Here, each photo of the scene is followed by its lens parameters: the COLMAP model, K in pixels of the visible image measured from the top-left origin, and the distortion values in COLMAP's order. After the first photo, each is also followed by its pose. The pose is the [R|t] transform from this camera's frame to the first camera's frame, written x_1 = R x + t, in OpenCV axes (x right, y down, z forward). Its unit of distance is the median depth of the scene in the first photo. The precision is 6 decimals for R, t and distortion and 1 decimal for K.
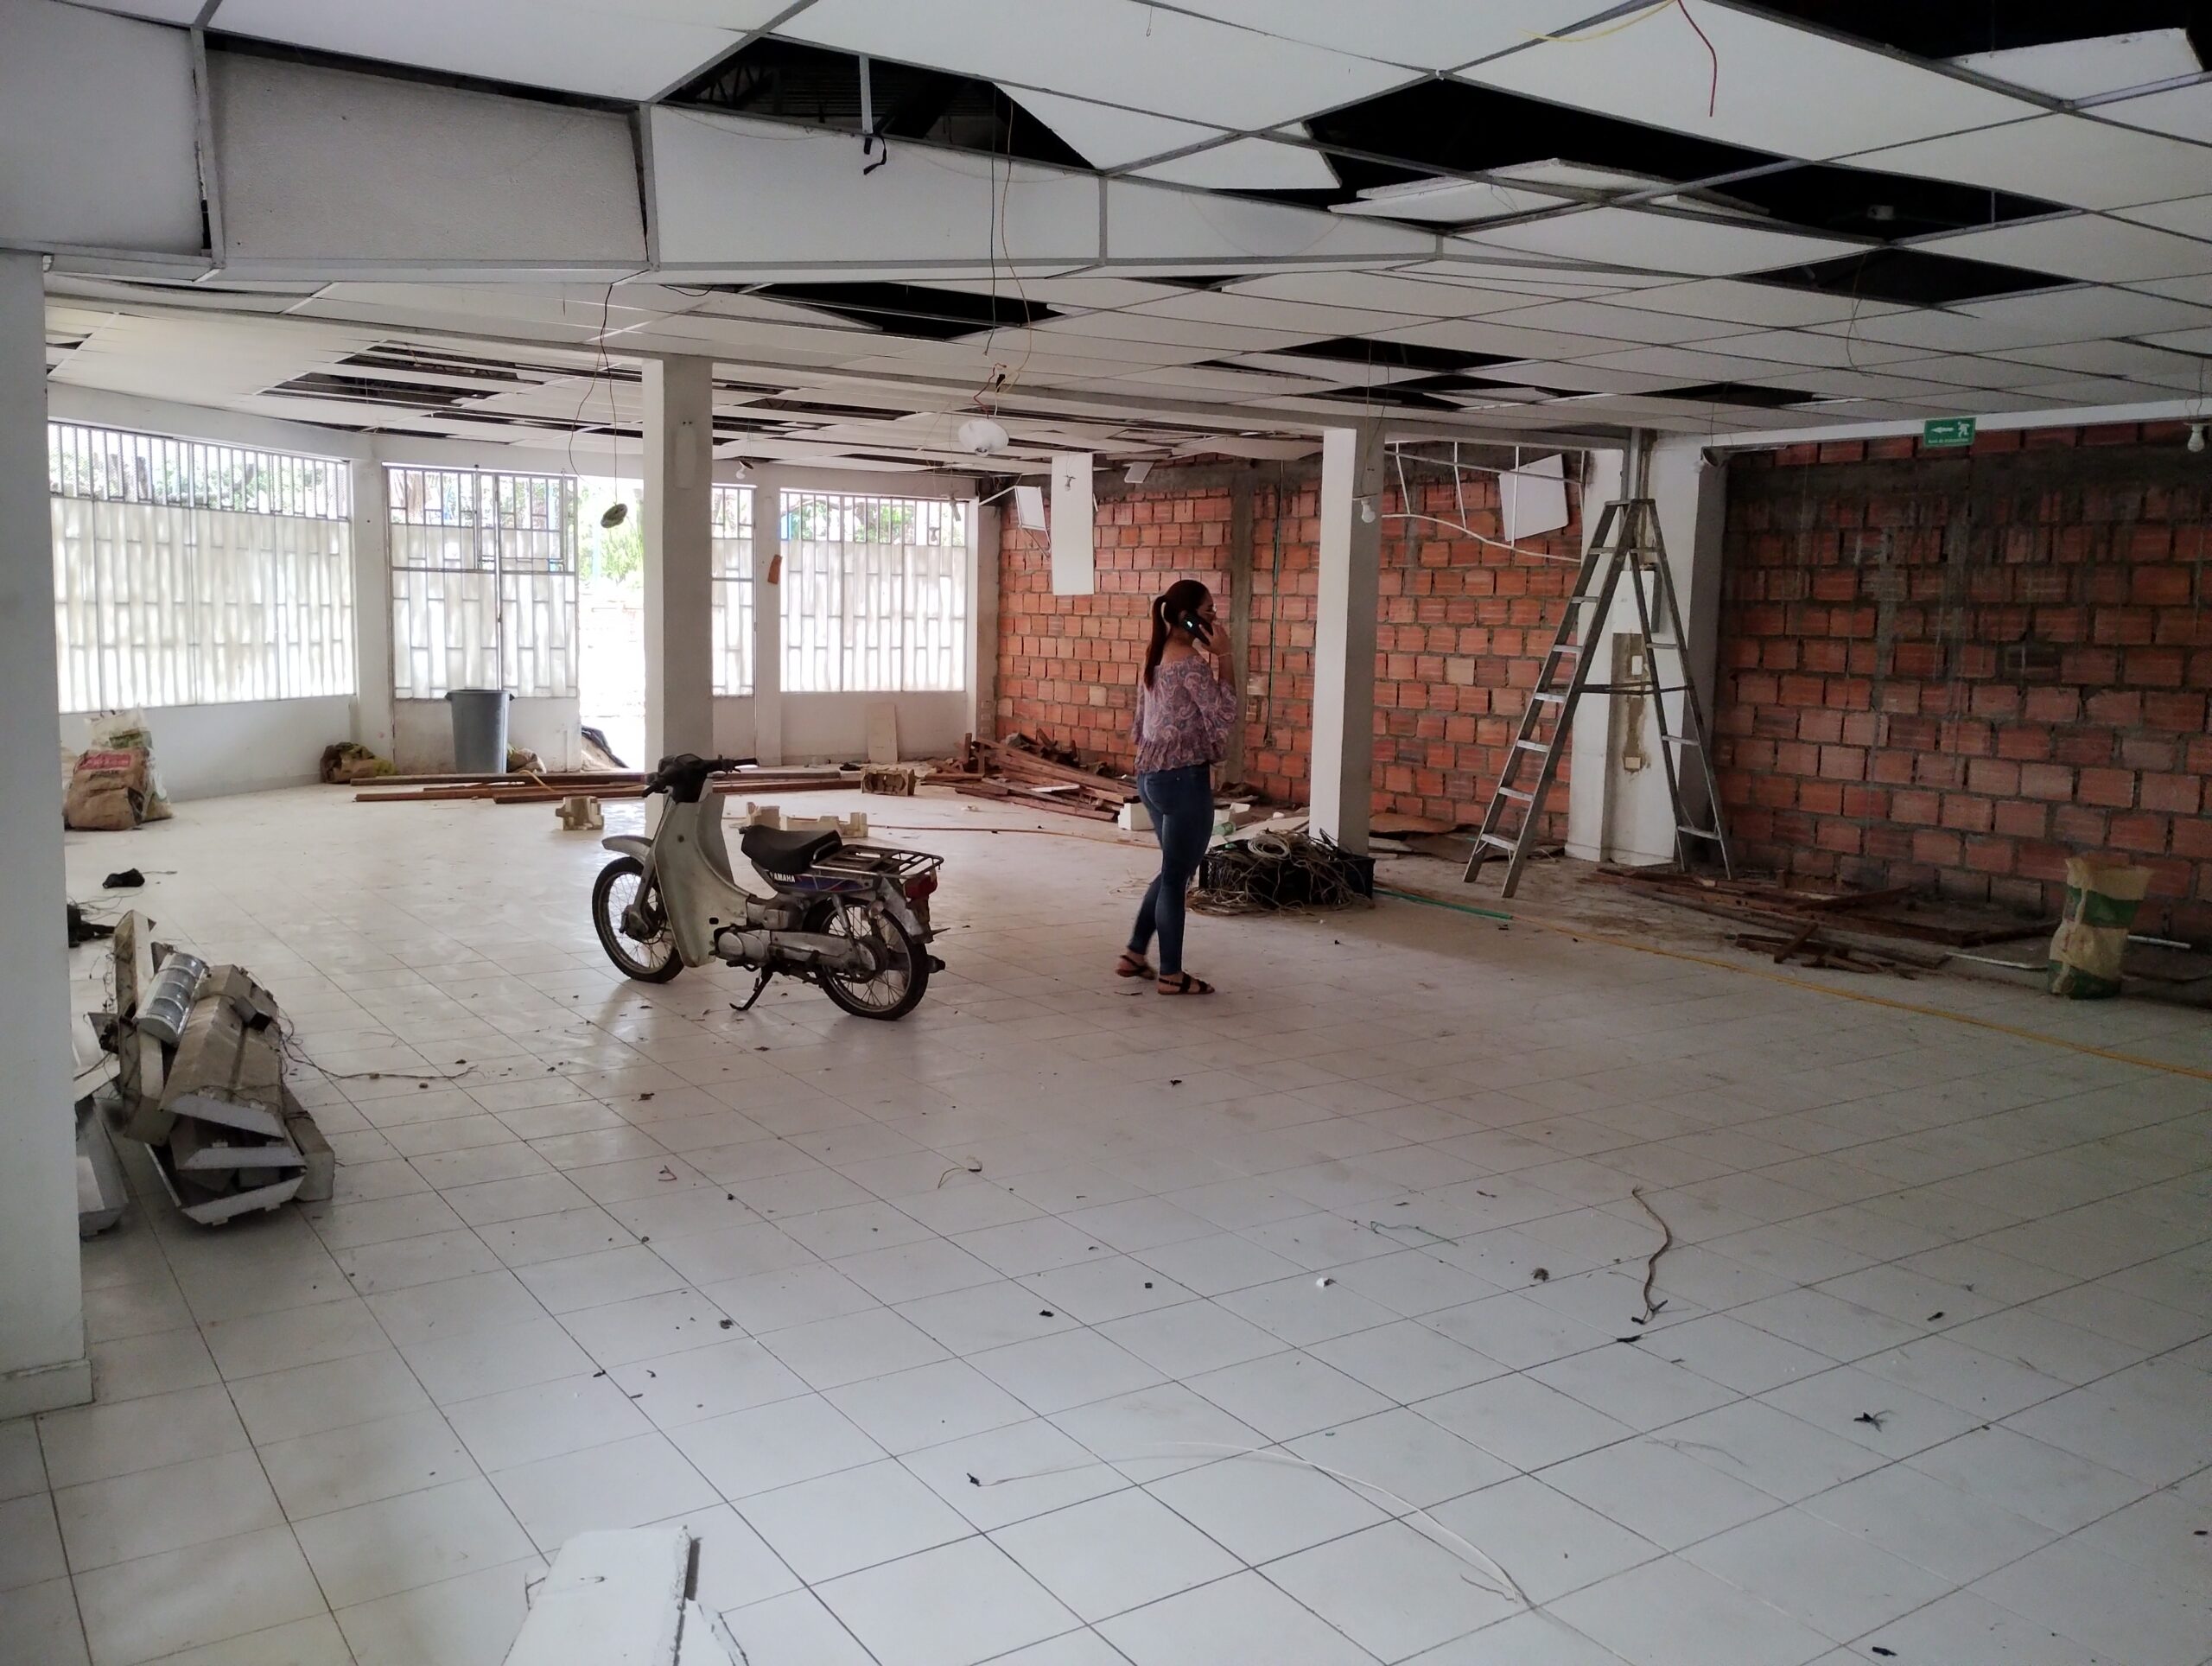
lens RADIAL K [[1822.0, 0, 1103.5], [0, 1822.0, 826.4], [0, 0, 1]] dist [0.058547, -0.048397]
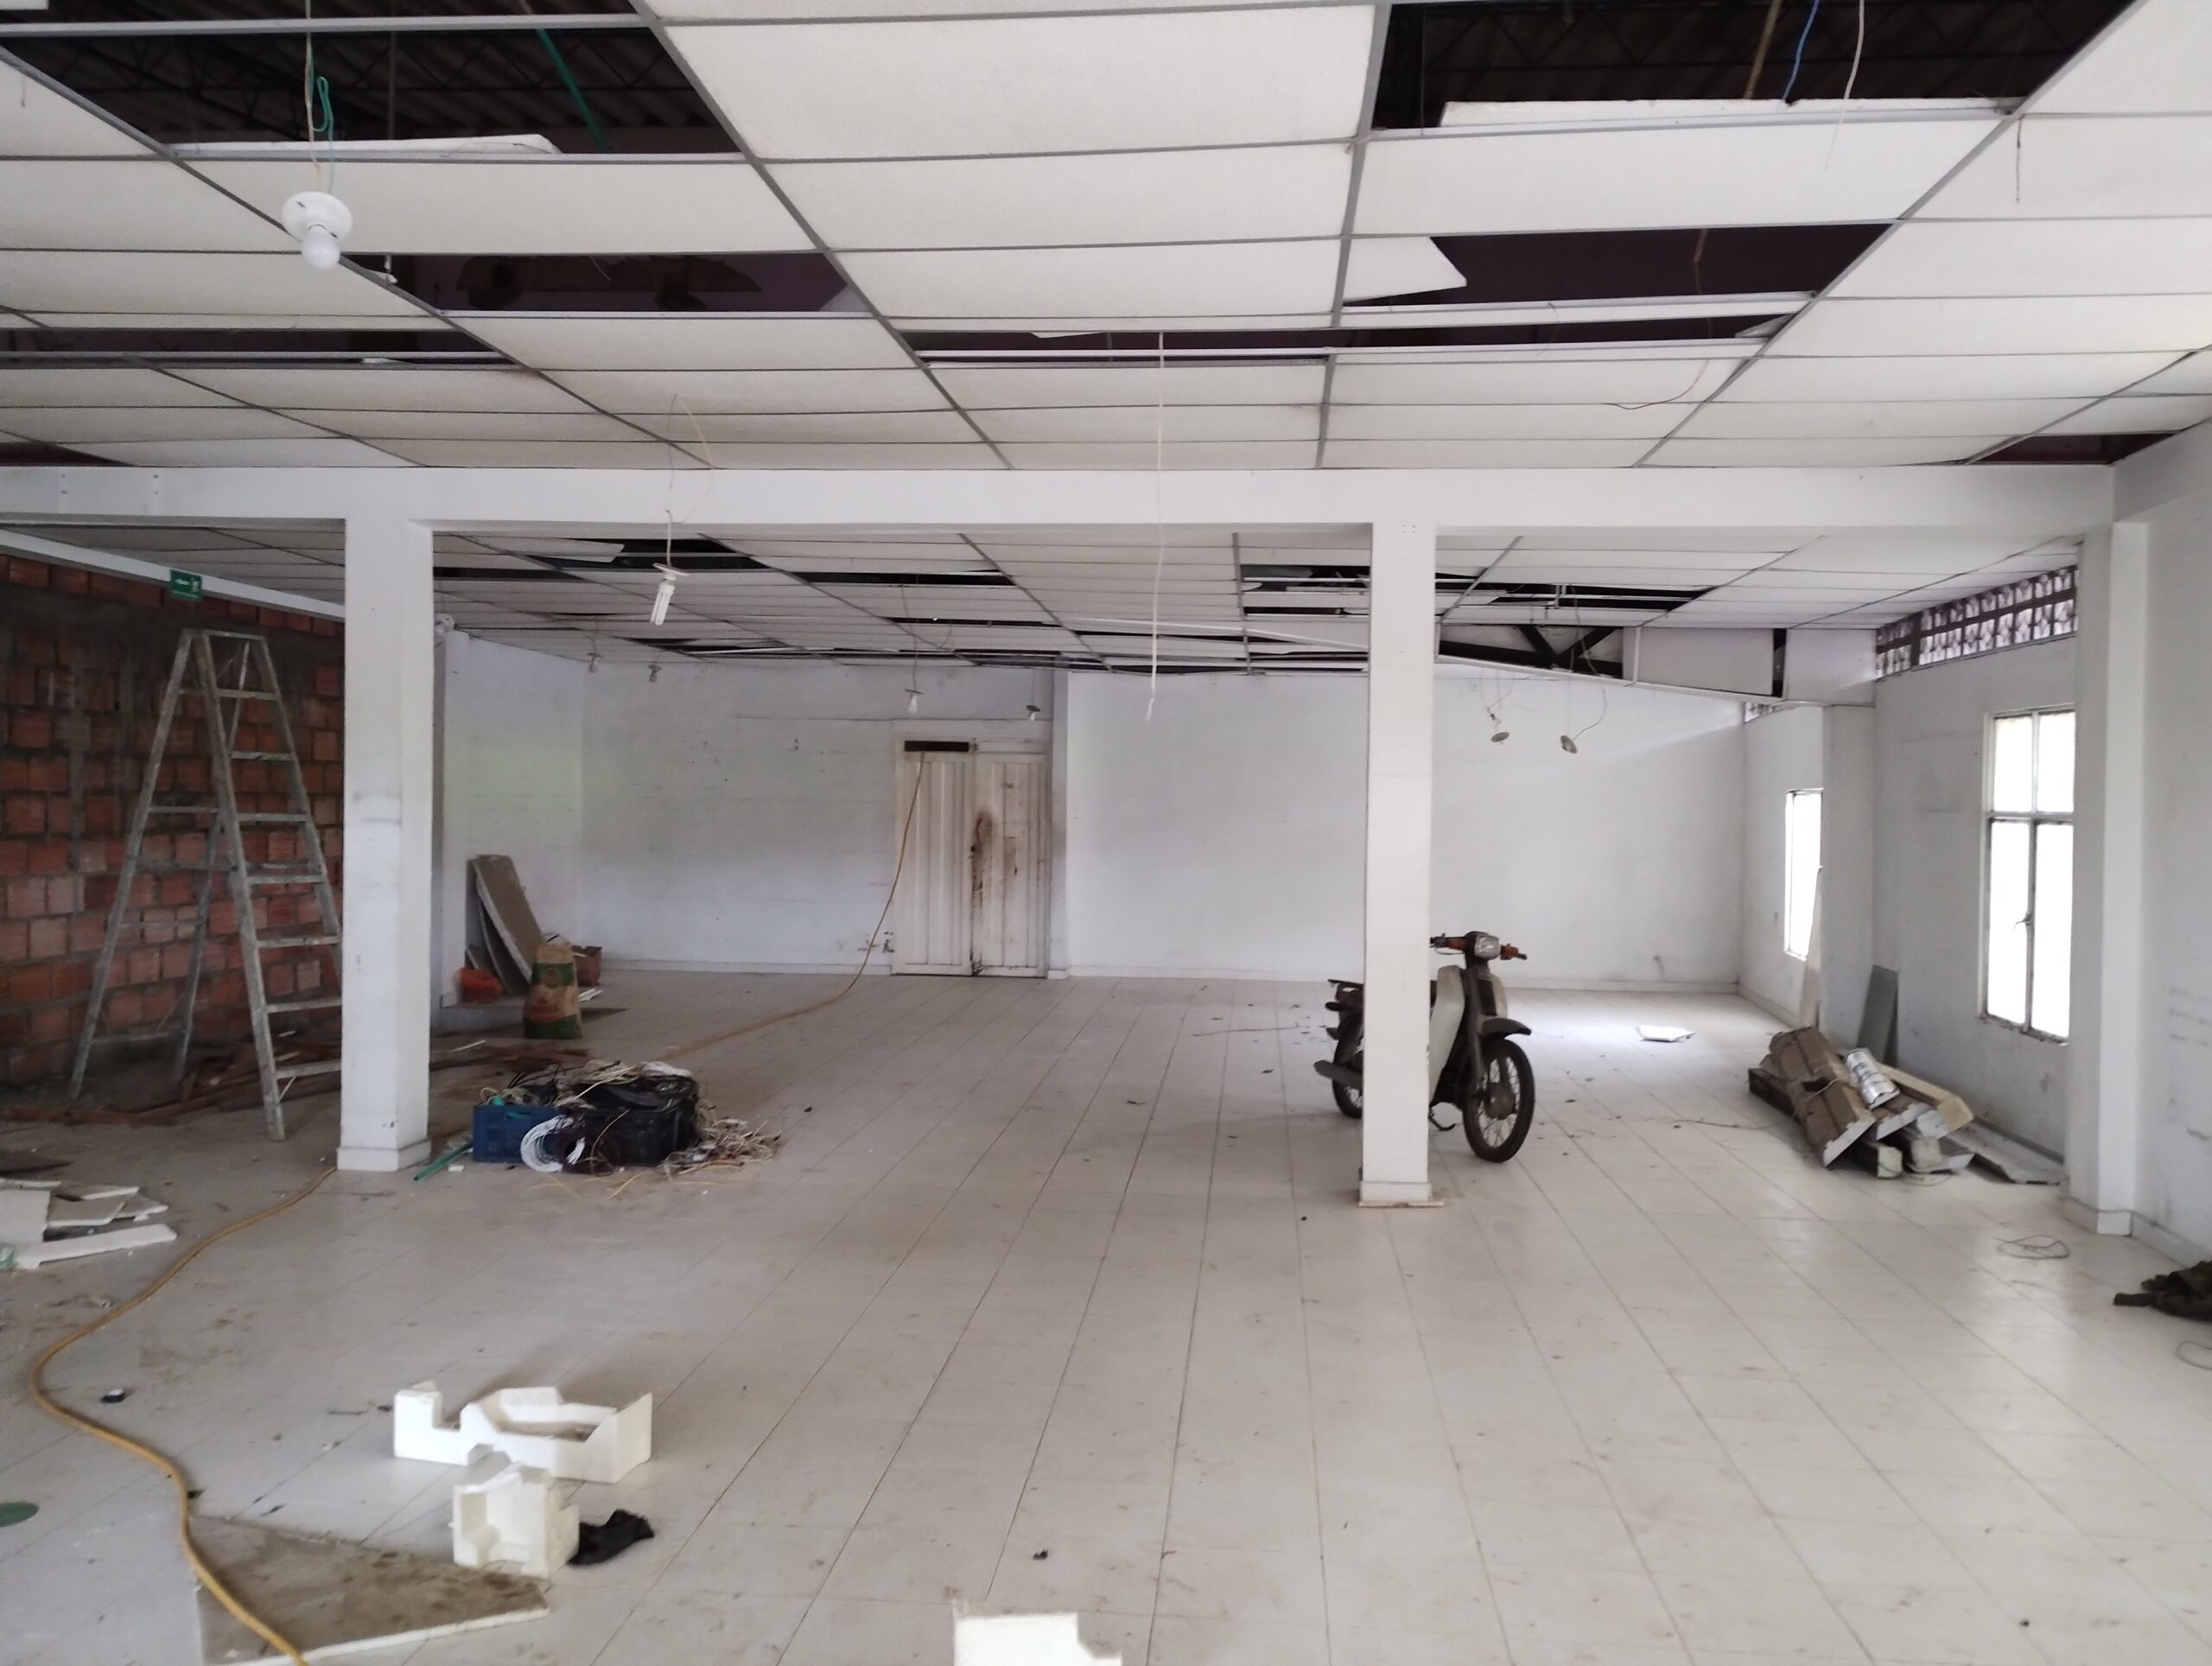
lens RADIAL K [[1822.0, 0, 1104.4], [0, 1822.0, 832.2], [0, 0, 1]] dist [0.058547, -0.048397]
pose [[-0.777618, -0.044778, 0.627141, -0.528750], [0.044272, 0.991085, 0.125659, -0.173795], [-0.627177, 0.125480, -0.768703, 1.384044]]
